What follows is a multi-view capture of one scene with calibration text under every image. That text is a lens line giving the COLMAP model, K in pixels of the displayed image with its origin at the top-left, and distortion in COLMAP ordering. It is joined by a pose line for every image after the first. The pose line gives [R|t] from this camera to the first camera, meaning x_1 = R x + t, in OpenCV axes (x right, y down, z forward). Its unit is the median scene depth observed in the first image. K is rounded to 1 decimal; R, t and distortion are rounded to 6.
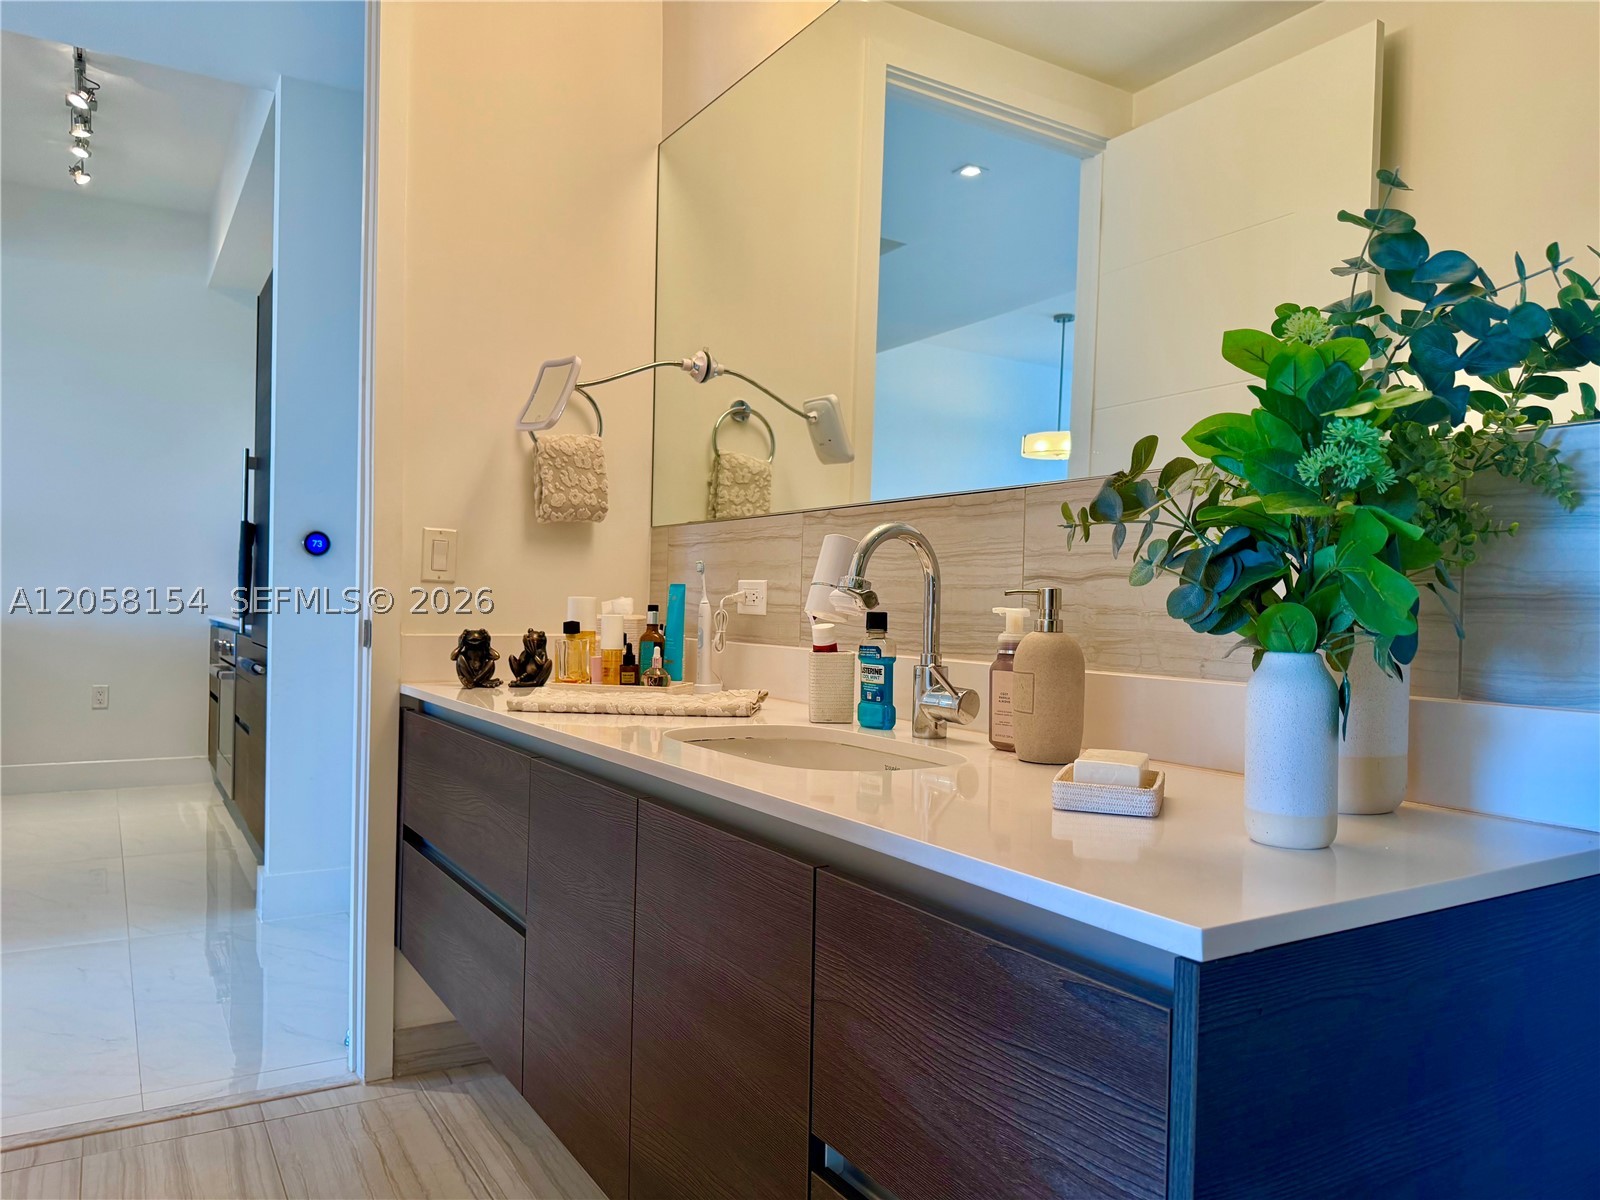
lens RADIAL K [[1113.6, 0, 803.5], [0, 1113.6, 606.1], [0, 0, 1]] dist [0.078530, -0.088000]
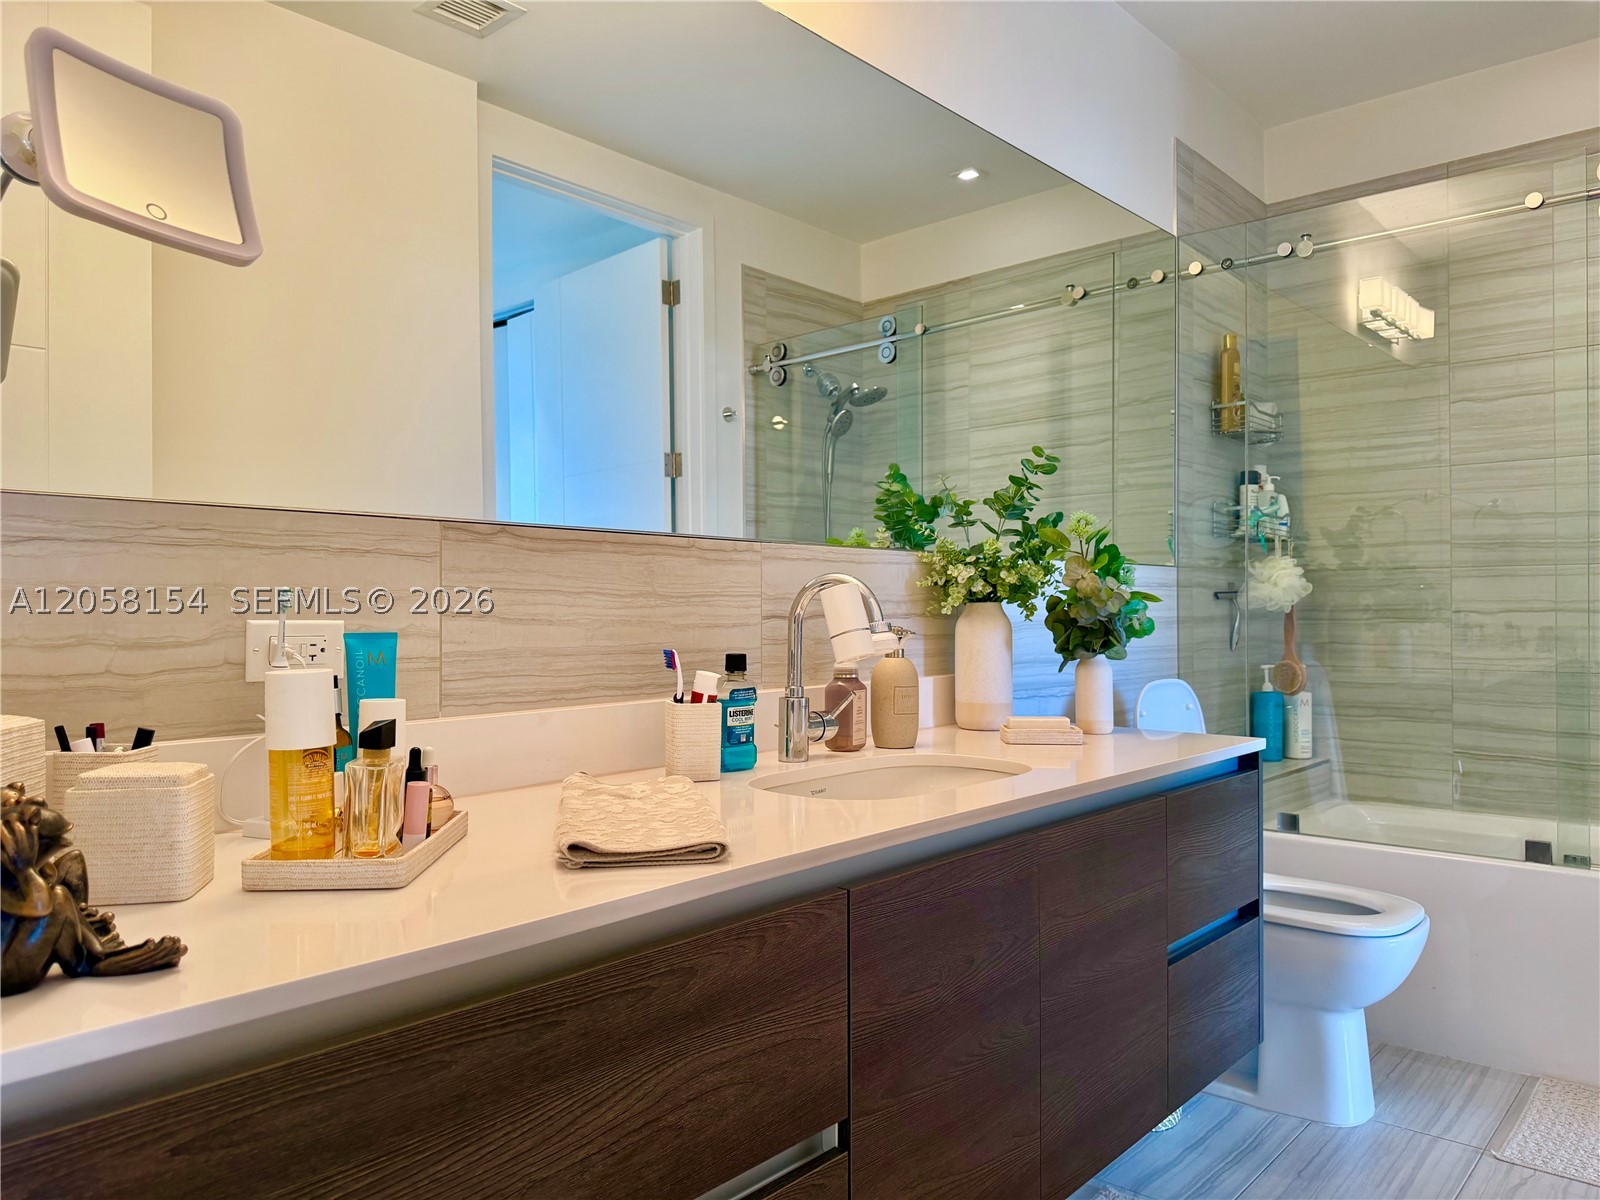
lens RADIAL K [[1138.1, 0, 788.5], [0, 1138.1, 597.3], [0, 0, 1]] dist [0.077189, -0.108467]
pose [[-0.282320, -0.009823, 0.959270, -0.862204], [-0.001185, 0.999950, 0.009891, -0.051956], [-0.959320, 0.001656, -0.282317, 1.159392]]
